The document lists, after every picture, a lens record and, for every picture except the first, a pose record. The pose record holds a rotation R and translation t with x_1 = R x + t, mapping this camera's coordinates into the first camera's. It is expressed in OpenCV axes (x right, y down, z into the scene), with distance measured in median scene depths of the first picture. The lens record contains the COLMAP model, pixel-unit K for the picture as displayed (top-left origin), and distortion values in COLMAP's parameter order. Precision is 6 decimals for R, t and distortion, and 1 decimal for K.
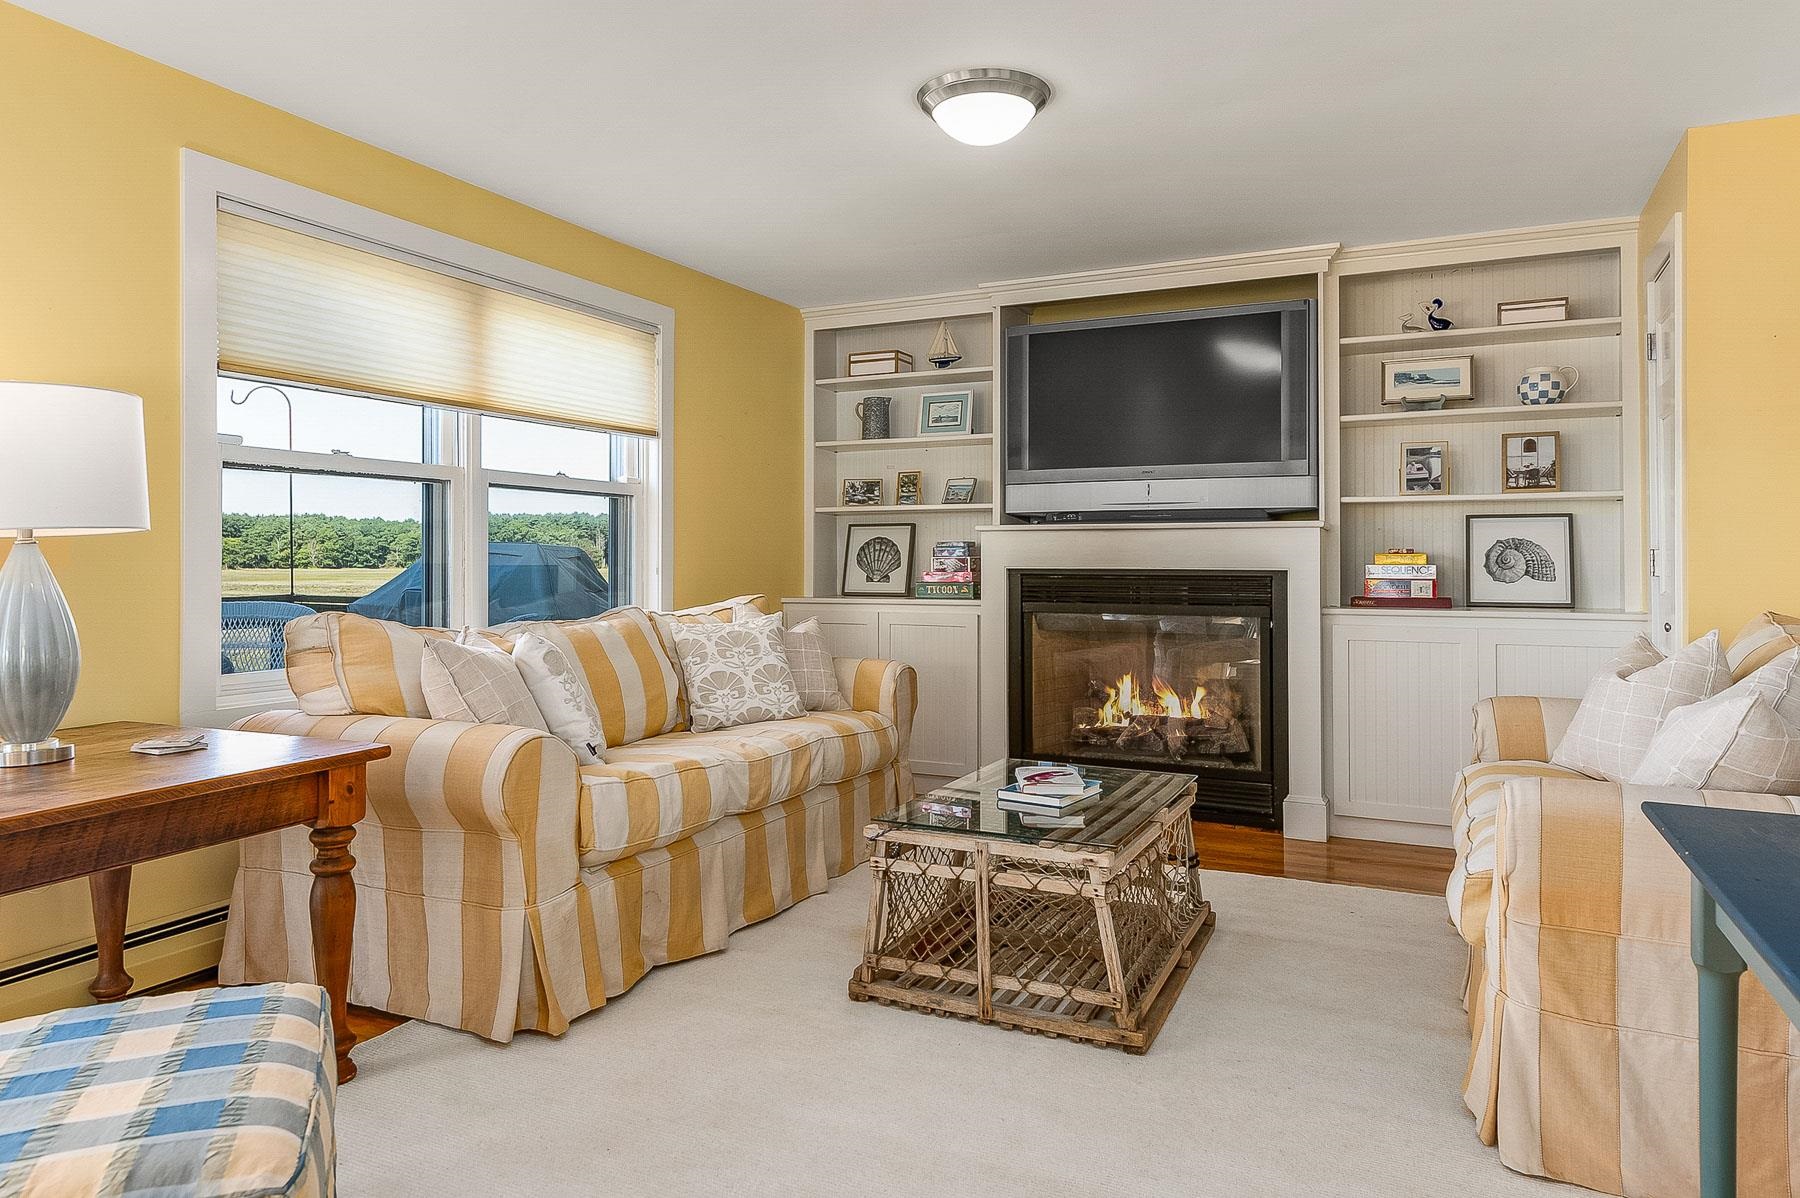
lens RADIAL K [[1176.7, 0, 880.9], [0, 1176.7, 562.1], [0, 0, 1]] dist [0.011236, -0.012514]
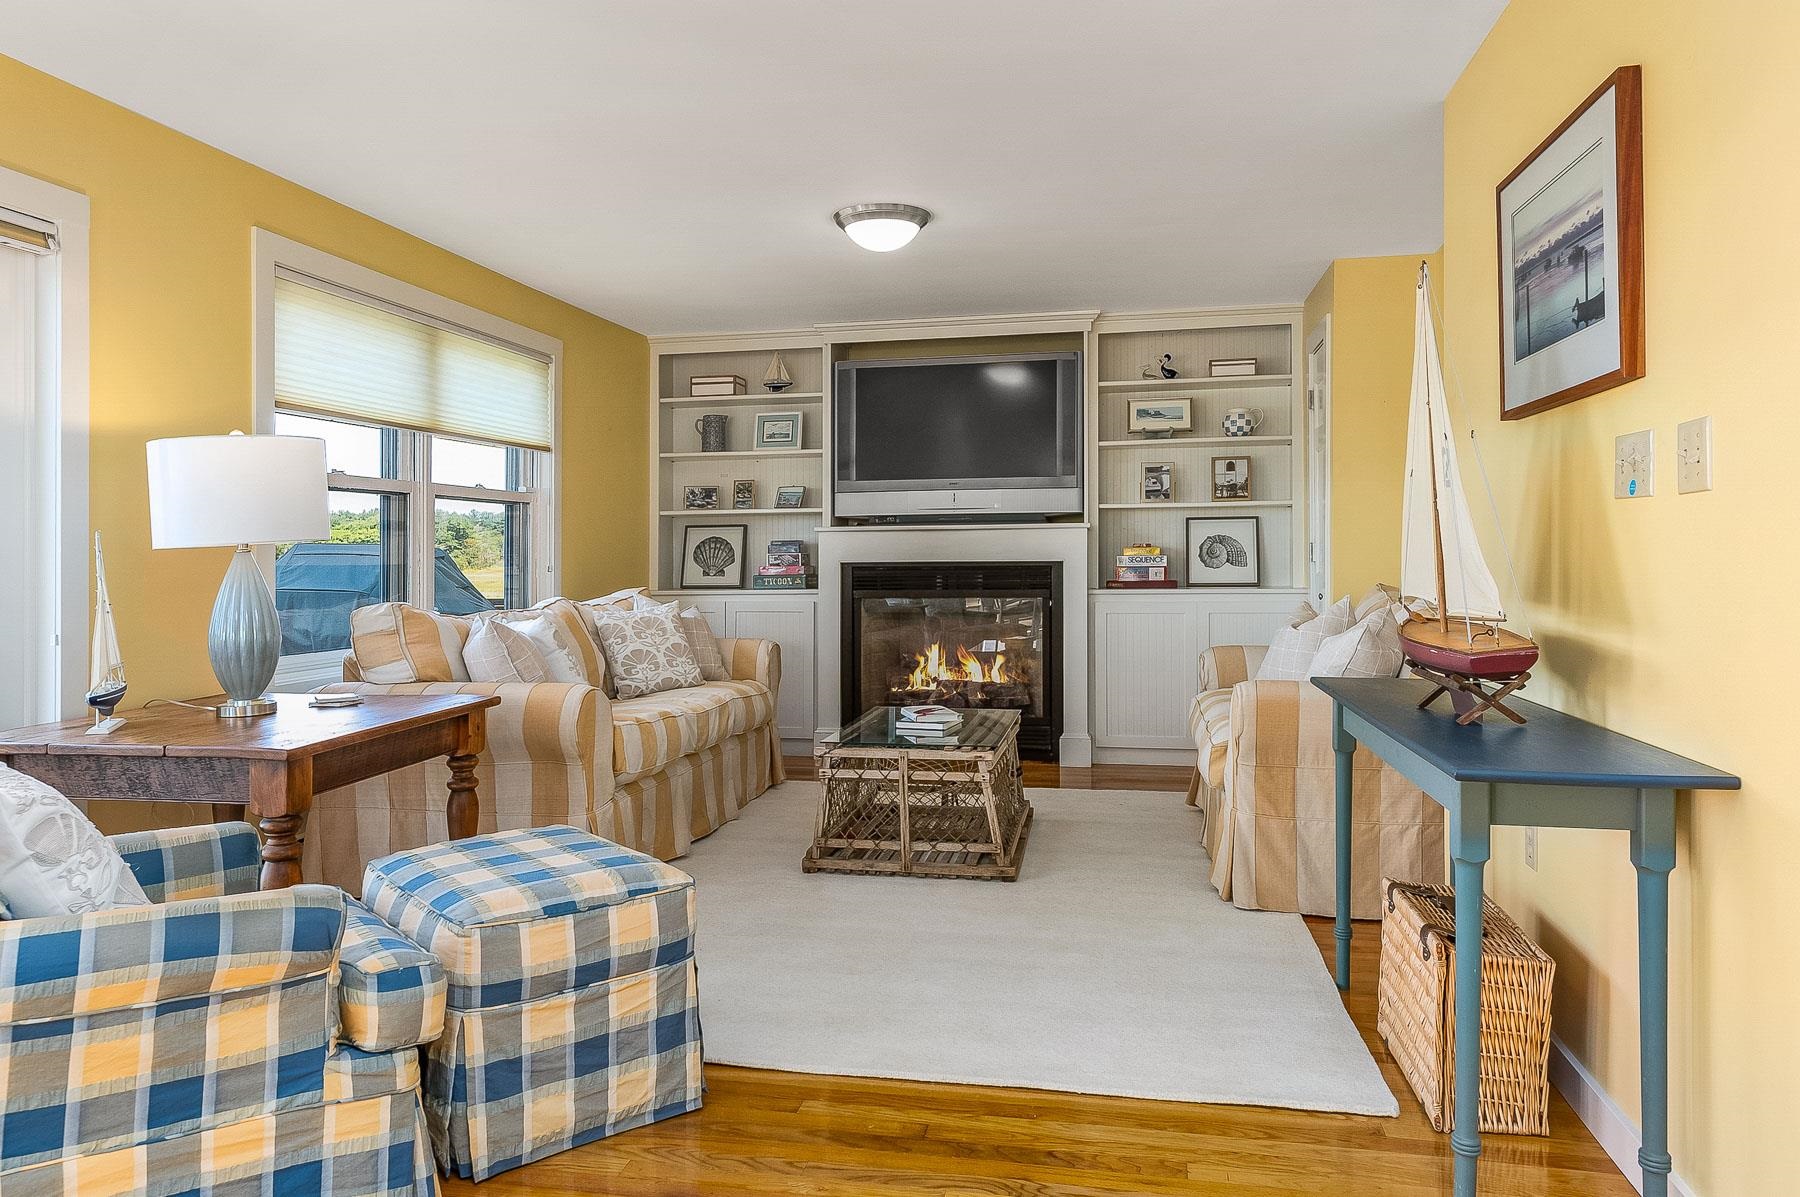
lens RADIAL K [[1198.2, 0, 895.0], [0, 1198.2, 600.8], [0, 0, 1]] dist [0.011094, -0.003003]
pose [[0.969345, -0.020502, 0.244845, -0.249829], [0.011495, 0.999206, 0.038159, -0.002848], [-0.245433, -0.034175, 0.968811, -0.372295]]
